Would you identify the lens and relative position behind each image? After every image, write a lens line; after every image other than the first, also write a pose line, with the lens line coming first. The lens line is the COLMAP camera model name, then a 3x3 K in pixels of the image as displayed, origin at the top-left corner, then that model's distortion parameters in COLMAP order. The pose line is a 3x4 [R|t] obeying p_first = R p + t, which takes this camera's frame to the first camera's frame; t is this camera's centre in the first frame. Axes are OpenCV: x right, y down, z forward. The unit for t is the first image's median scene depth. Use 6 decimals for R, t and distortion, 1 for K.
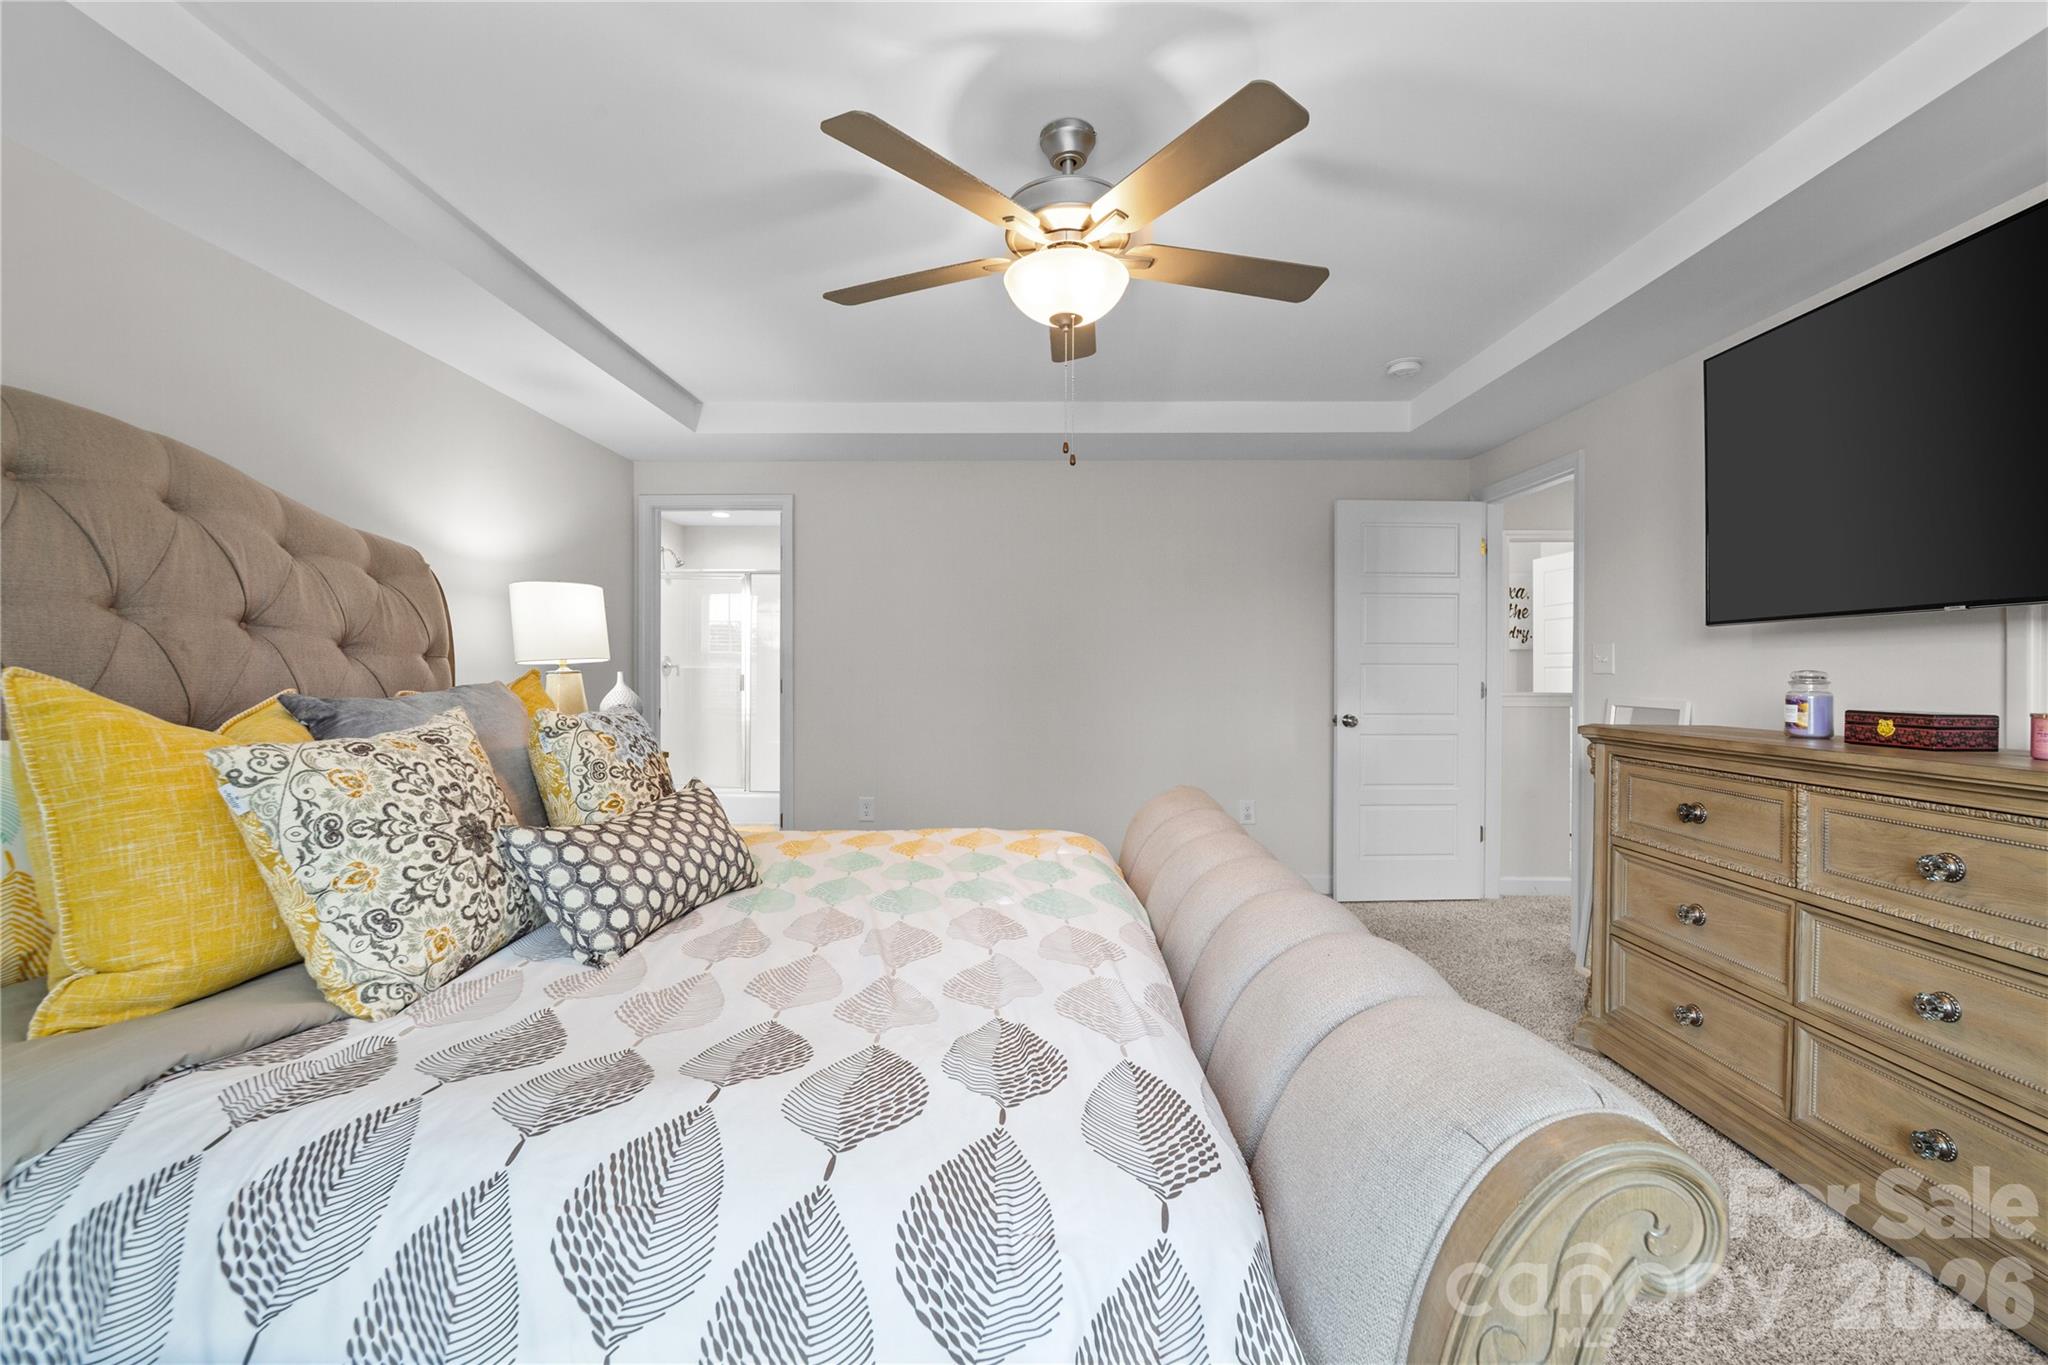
lens RADIAL K [[830.0, 0, 1017.0], [0, 830.0, 674.2], [0, 0, 1]] dist [-0.009462, -0.003275]
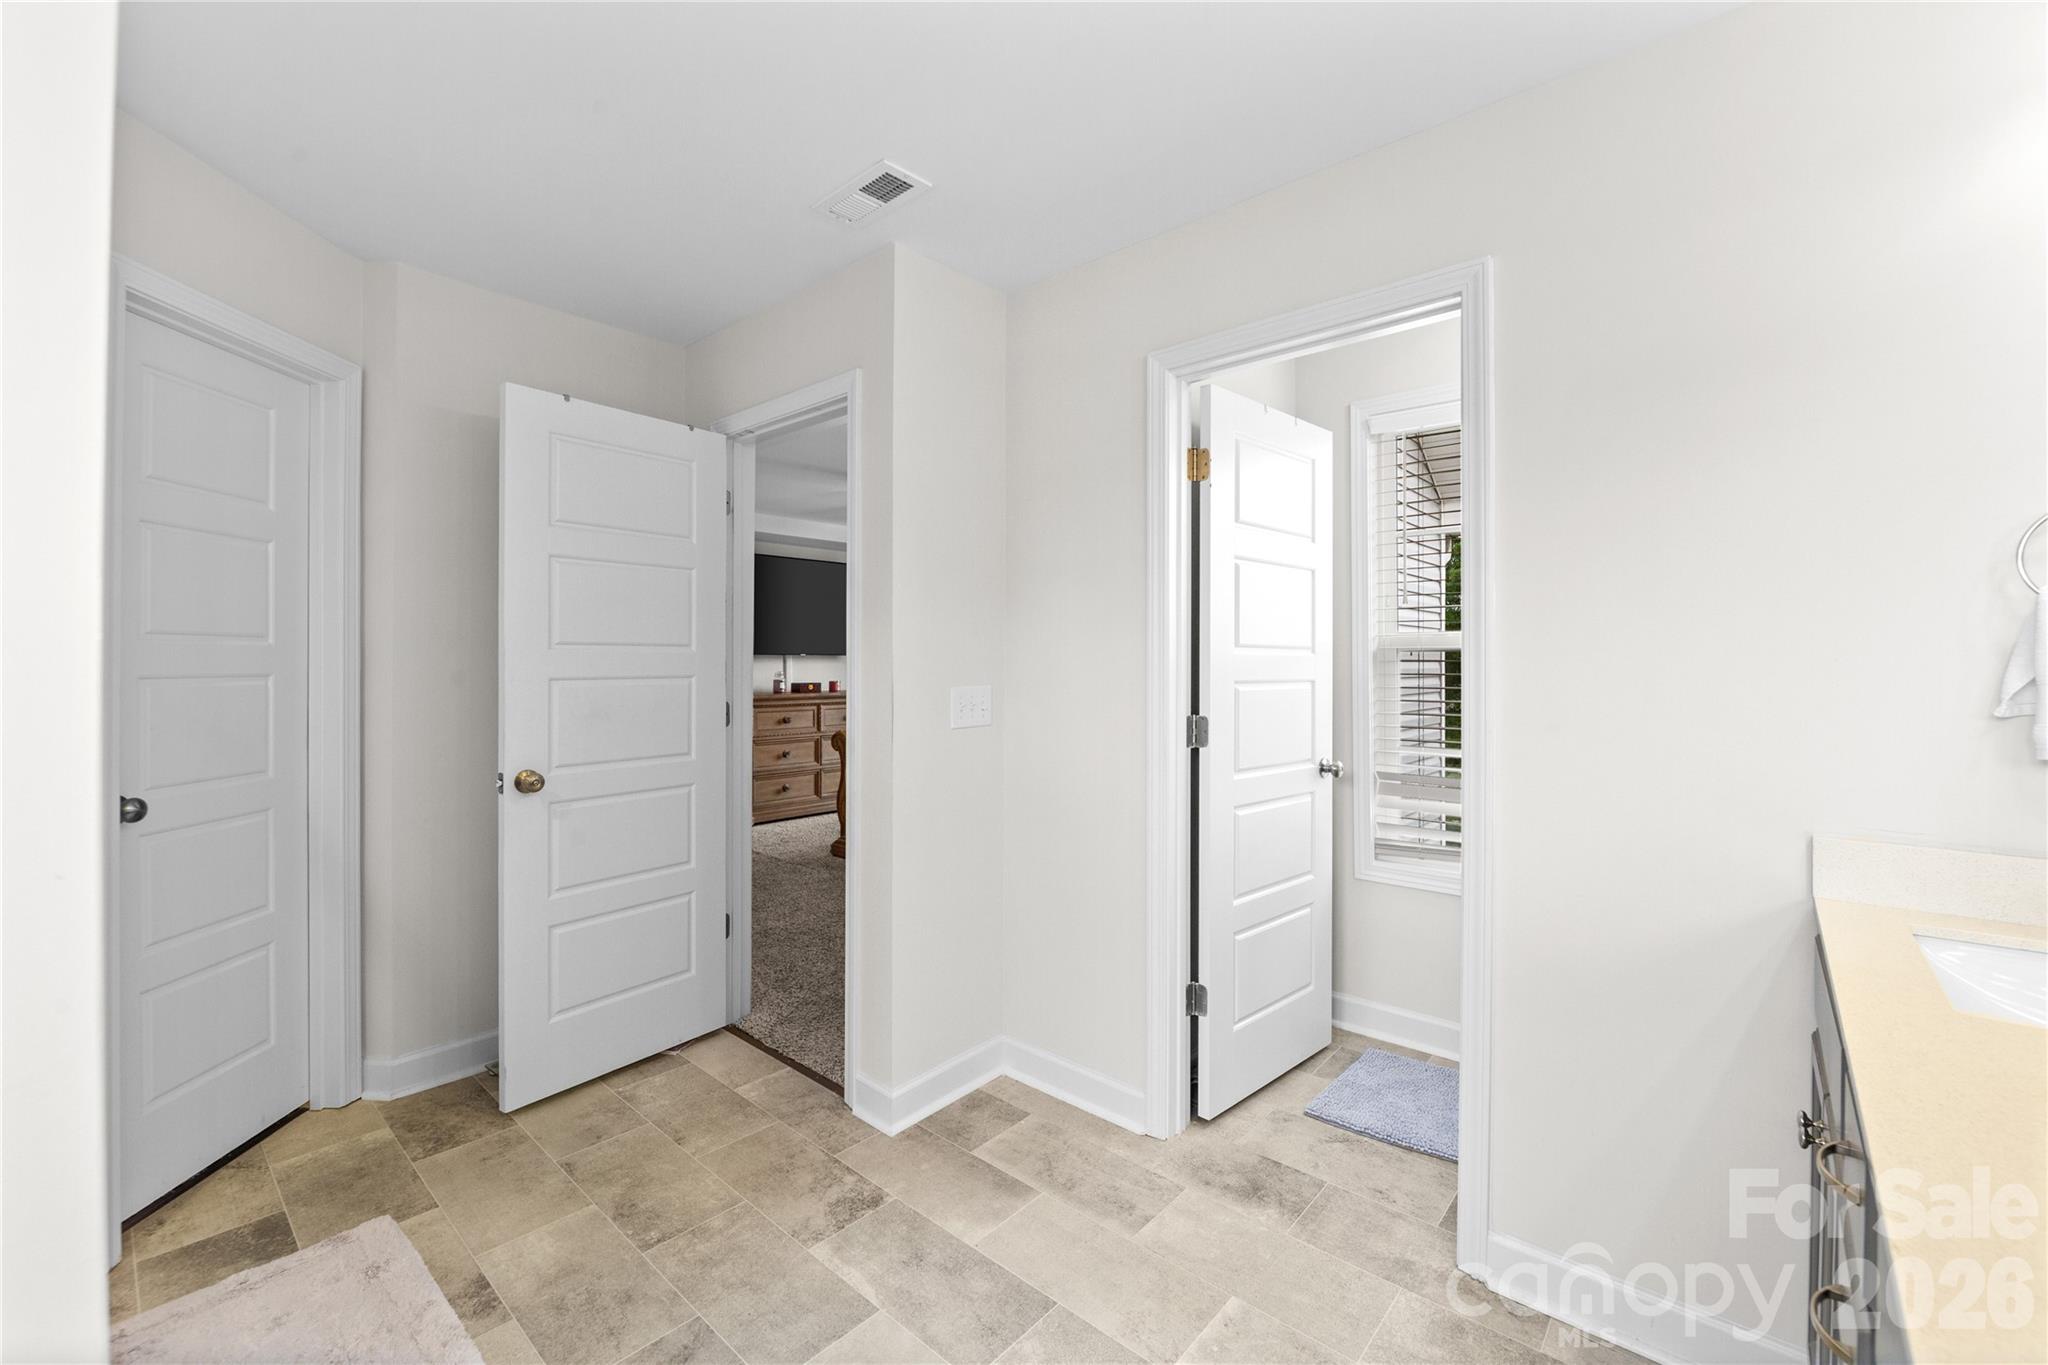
lens RADIAL K [[830.0, 0, 1017.0], [0, 830.0, 674.2], [0, 0, 1]] dist [-0.009462, -0.003275]
pose [[-0.758520, -0.005644, 0.651625, -1.860843], [0.001341, 0.999947, 0.010222, -0.027173], [-0.651649, 0.008627, -0.758472, 2.880371]]
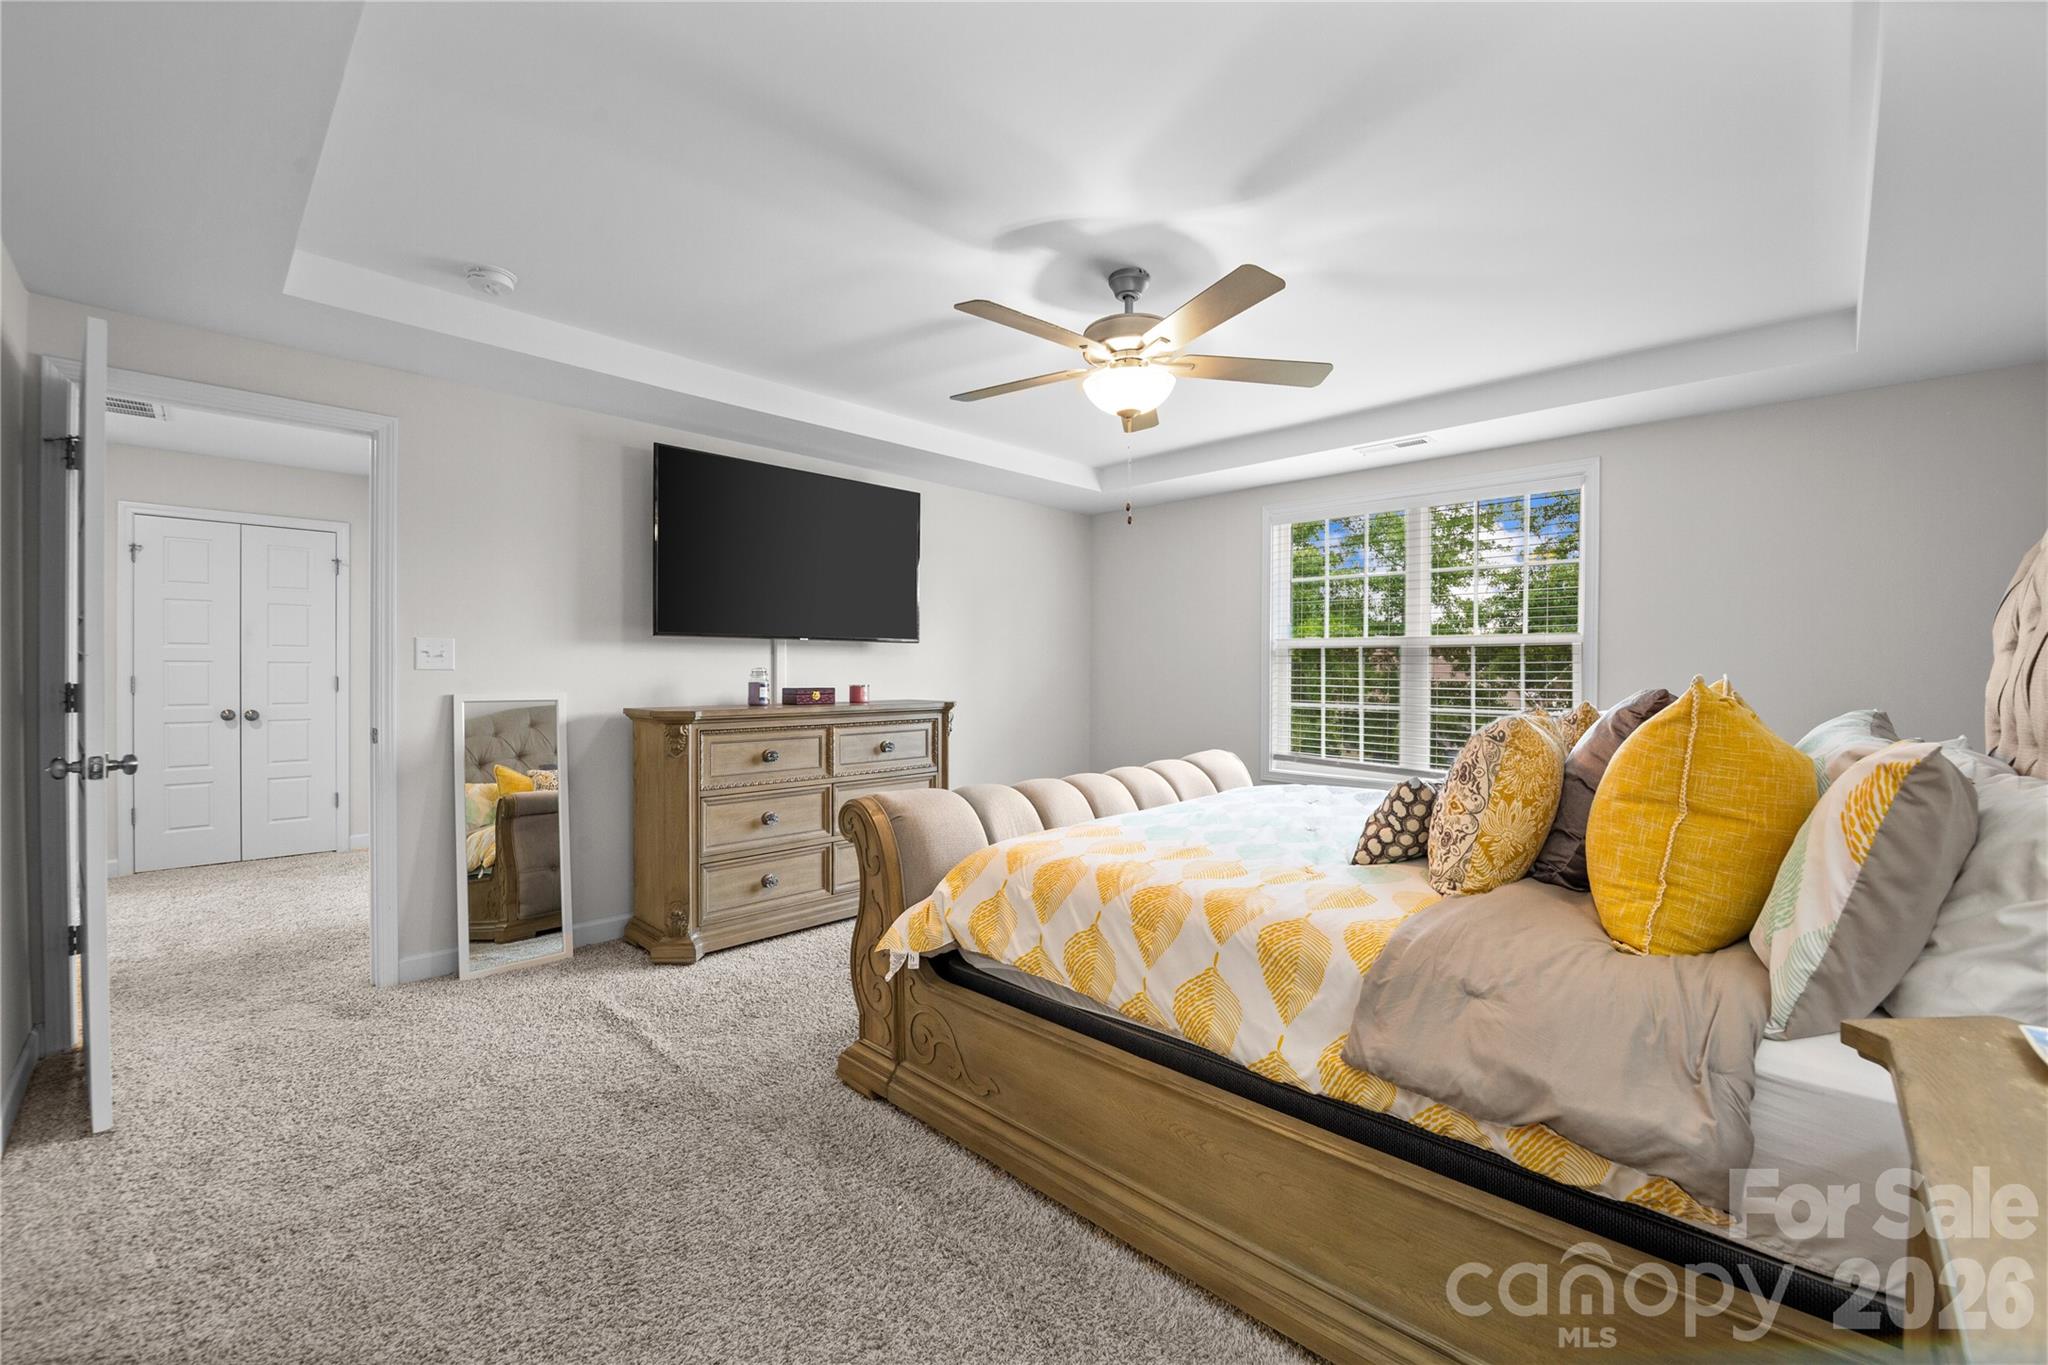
lens RADIAL K [[830.0, 0, 1017.0], [0, 830.0, 674.2], [0, 0, 1]] dist [-0.009462, -0.003275]
pose [[-0.724172, -0.006930, 0.689585, -0.696971], [-0.000135, 0.999951, 0.009907, -0.009206], [-0.689620, 0.007082, -0.724137, 1.949600]]
